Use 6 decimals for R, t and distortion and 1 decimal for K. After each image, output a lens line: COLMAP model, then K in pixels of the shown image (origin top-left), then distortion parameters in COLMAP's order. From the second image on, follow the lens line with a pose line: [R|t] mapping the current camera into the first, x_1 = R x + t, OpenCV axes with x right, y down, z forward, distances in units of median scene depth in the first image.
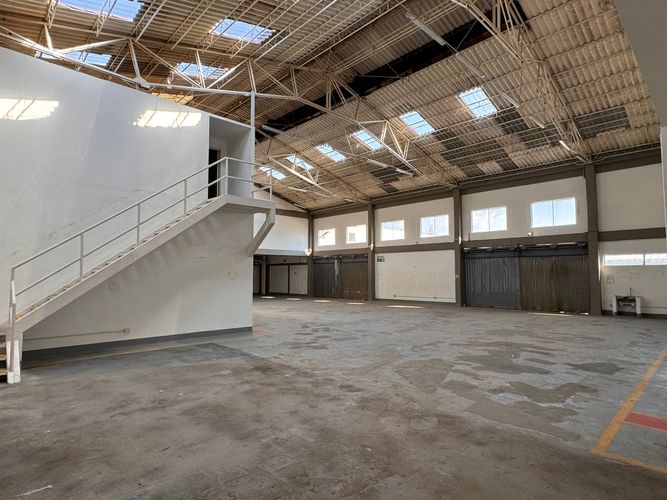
lens RADIAL K [[371.0, 0, 335.8], [0, 371.0, 246.1], [0, 0, 1]] dist [-0.000254, 0.000813]
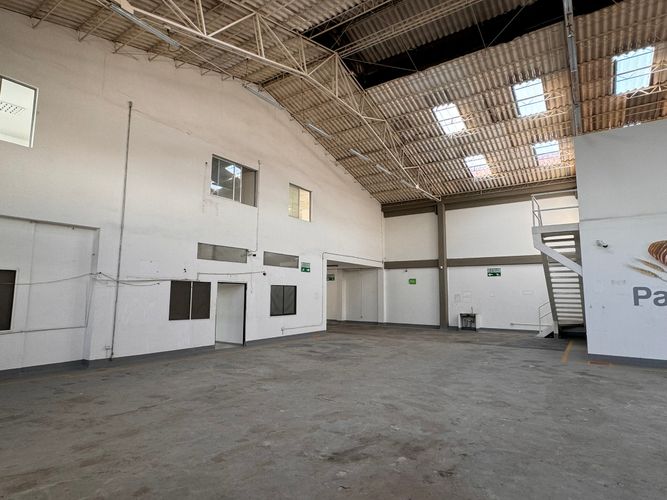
lens RADIAL K [[371.0, 0, 329.3], [0, 371.0, 252.0], [0, 0, 1]] dist [-0.000254, 0.000813]
pose [[0.973487, 0.017788, 0.228052, -0.173865], [-0.006284, 0.998675, -0.051074, 0.016723], [-0.228658, 0.048286, 0.972309, 0.170398]]
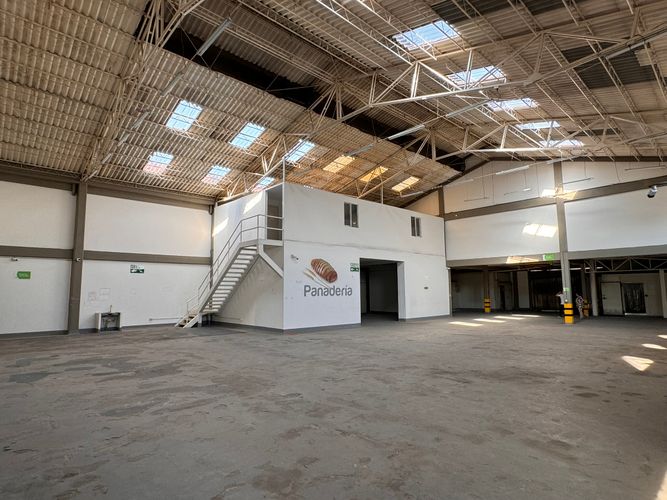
lens RADIAL K [[371.0, 0, 332.0], [0, 371.0, 251.6], [0, 0, 1]] dist [-0.000254, 0.000813]
pose [[0.004638, 0.092038, 0.995745, -0.508269], [-0.051570, 0.994452, -0.091679, 0.035727], [-0.998659, -0.050925, 0.009359, 0.526873]]
